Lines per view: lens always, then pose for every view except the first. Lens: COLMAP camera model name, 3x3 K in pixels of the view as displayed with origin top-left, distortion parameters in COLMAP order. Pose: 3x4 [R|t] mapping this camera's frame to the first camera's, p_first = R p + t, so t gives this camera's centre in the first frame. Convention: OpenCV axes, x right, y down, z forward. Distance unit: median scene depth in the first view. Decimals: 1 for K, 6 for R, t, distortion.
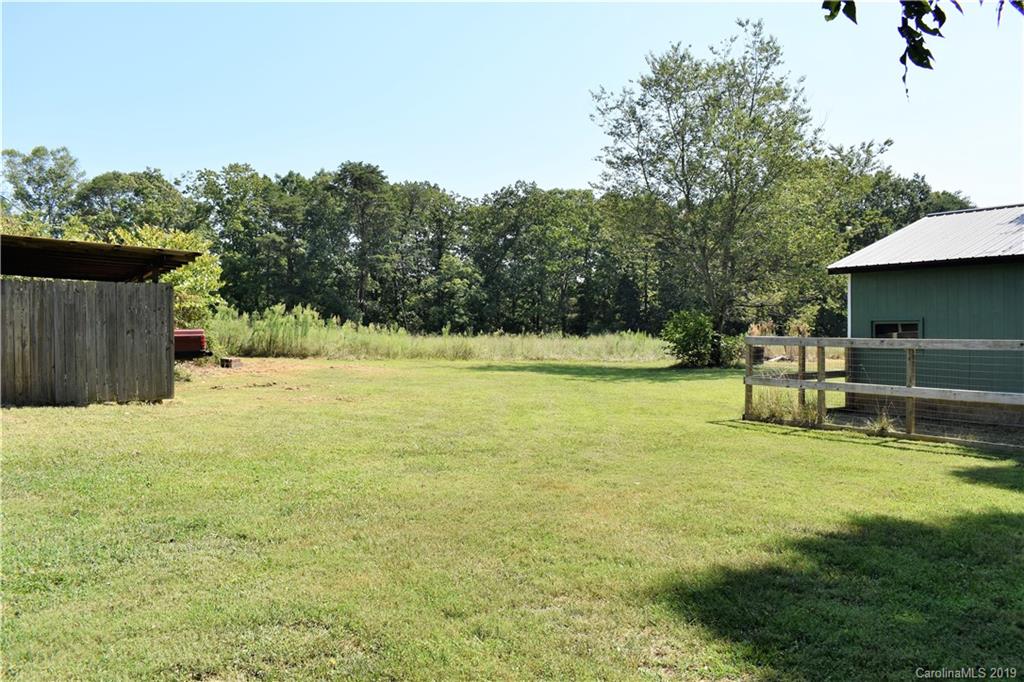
lens RADIAL K [[799.8, 0, 507.0], [0, 799.8, 343.8], [0, 0, 1]] dist [-0.081080, 0.007567]
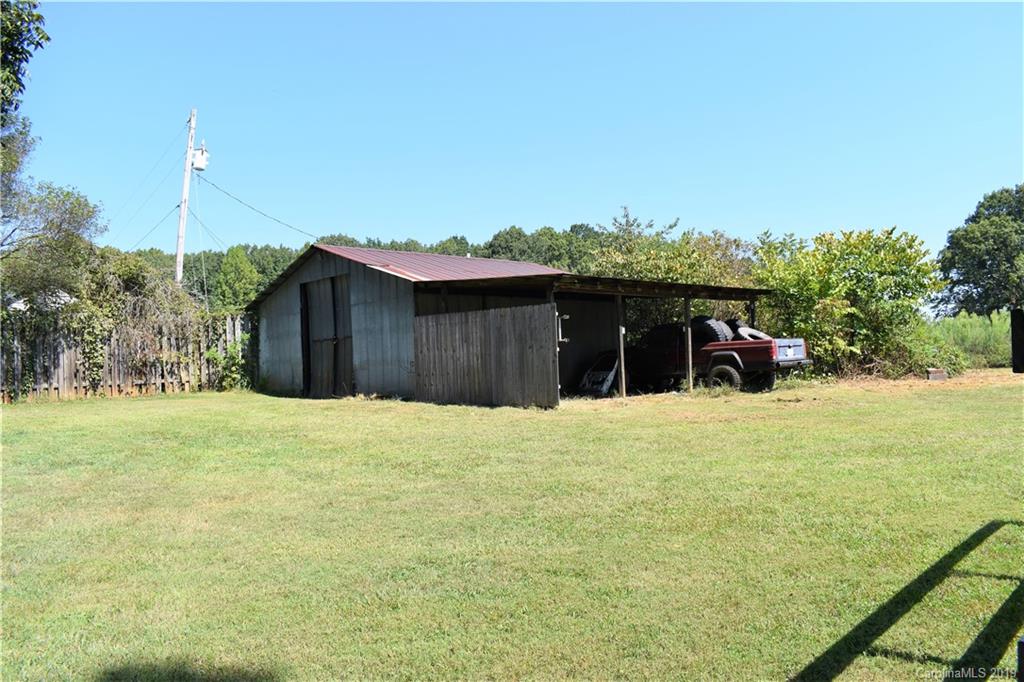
lens RADIAL K [[799.8, 0, 507.0], [0, 799.8, 343.8], [0, 0, 1]] dist [-0.081080, 0.007567]
pose [[0.226328, -0.027713, -0.973657, 0.518475], [0.013407, 0.999589, -0.025335, 0.007487], [0.973959, -0.007320, 0.226606, 0.518214]]
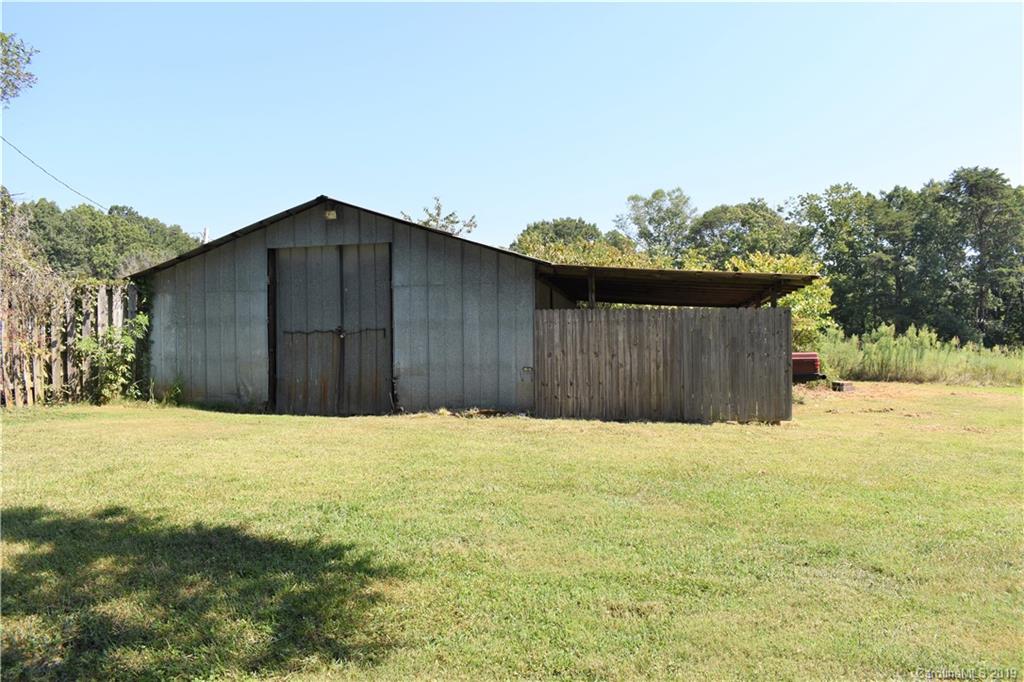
lens RADIAL K [[788.9, 0, 511.0], [0, 788.9, 355.3], [0, 0, 1]] dist [-0.081509, 0.004623]
pose [[0.757274, -0.000237, -0.653098, -0.030726], [-0.009103, 0.999899, -0.010917, -0.000305], [0.653034, 0.014213, 0.757195, 0.002392]]
